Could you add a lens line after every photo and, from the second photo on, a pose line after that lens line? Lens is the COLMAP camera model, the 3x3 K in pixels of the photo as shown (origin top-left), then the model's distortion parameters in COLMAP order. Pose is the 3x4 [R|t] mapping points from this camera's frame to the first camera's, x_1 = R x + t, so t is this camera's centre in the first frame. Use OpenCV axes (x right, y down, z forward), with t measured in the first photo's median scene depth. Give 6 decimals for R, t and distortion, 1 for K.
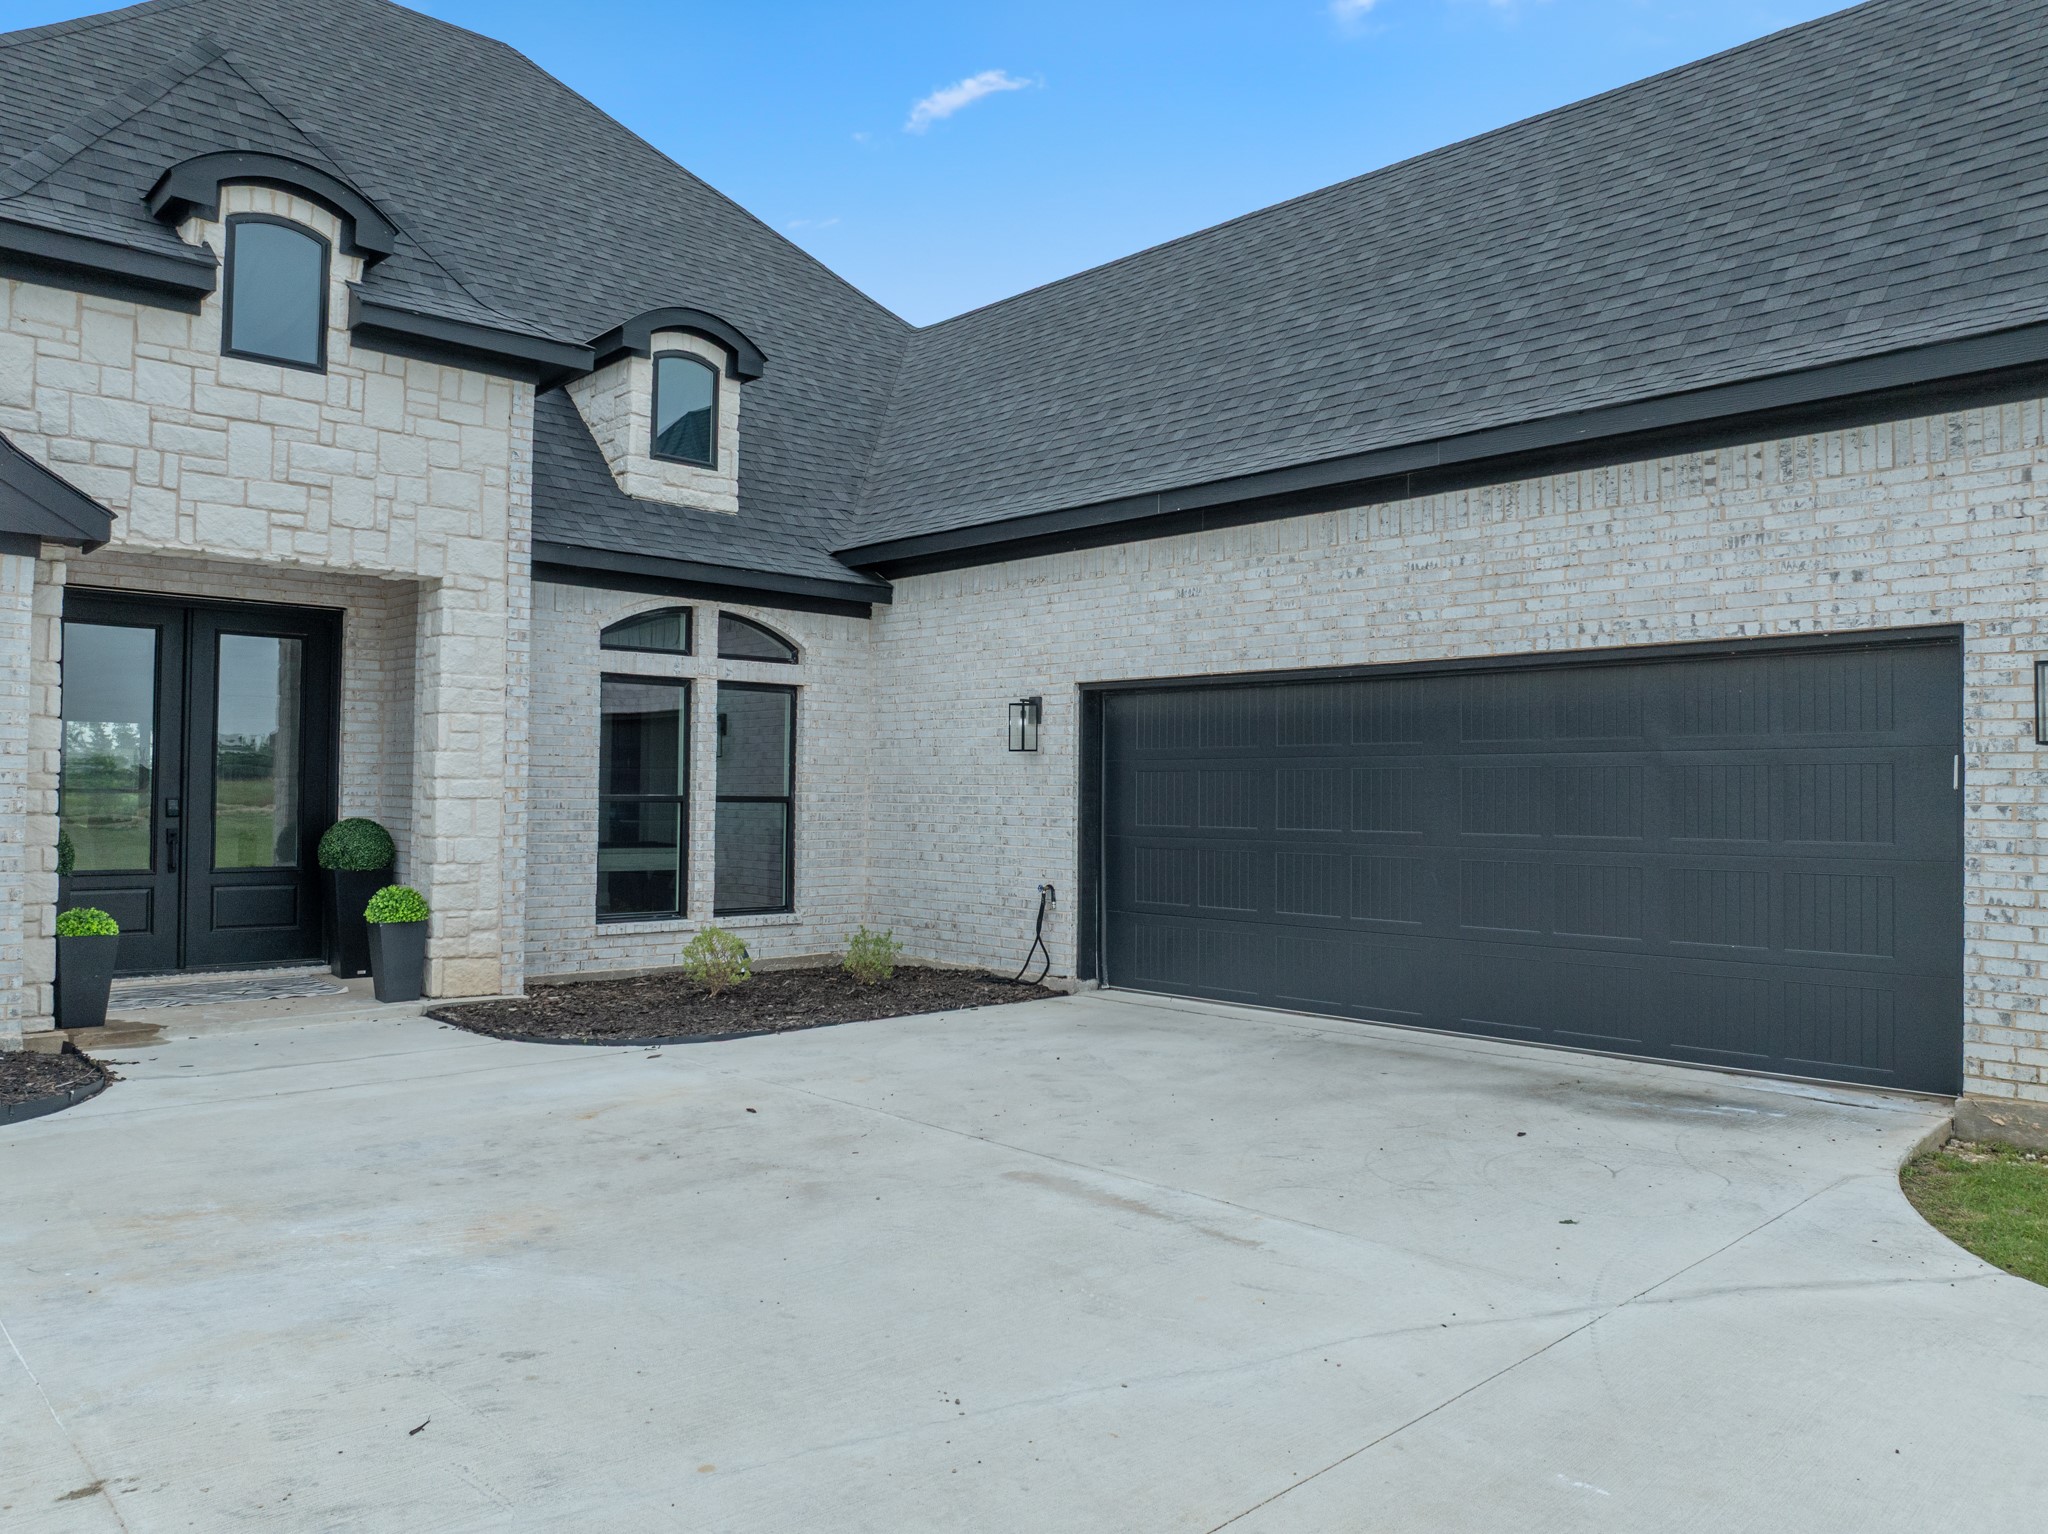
lens RADIAL K [[1488.9, 0, 1024.0], [0, 1488.9, 767.0], [0, 0, 1]] dist [-0.034159, 0.000487]
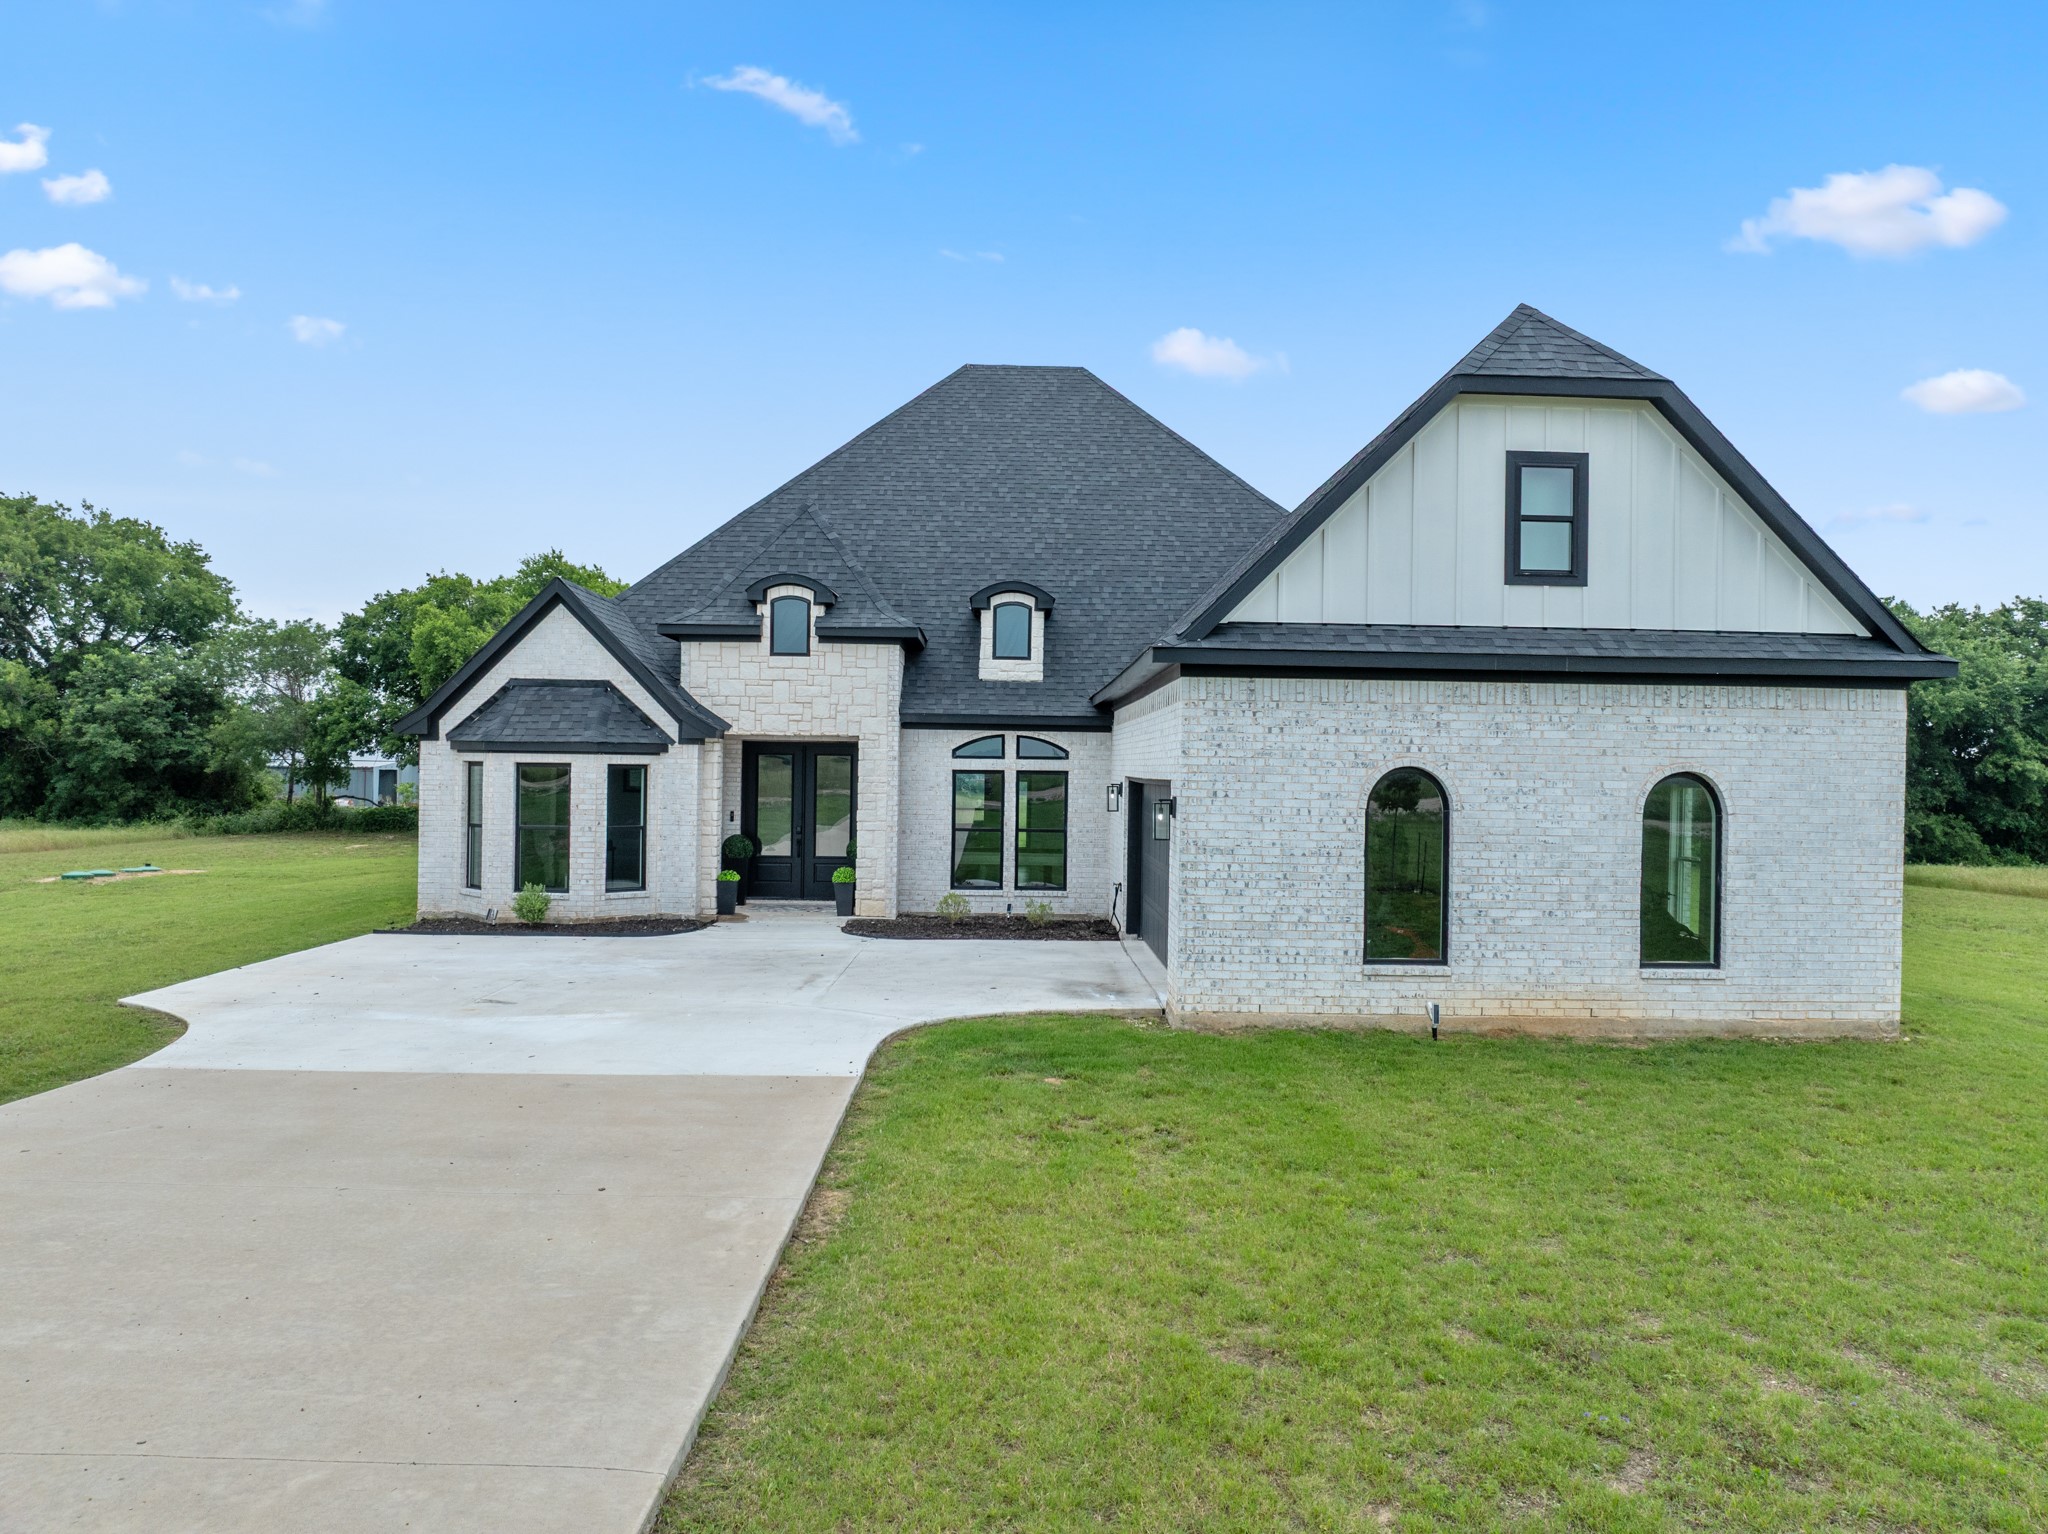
lens RADIAL K [[1488.9, 0, 1024.0], [0, 1488.9, 767.0], [0, 0, 1]] dist [-0.034159, 0.000487]
pose [[0.732236, 0.000168, -0.681051, 1.353765], [0.007061, 0.999944, 0.007839, -0.092657], [0.681014, -0.010549, 0.732194, -0.520541]]
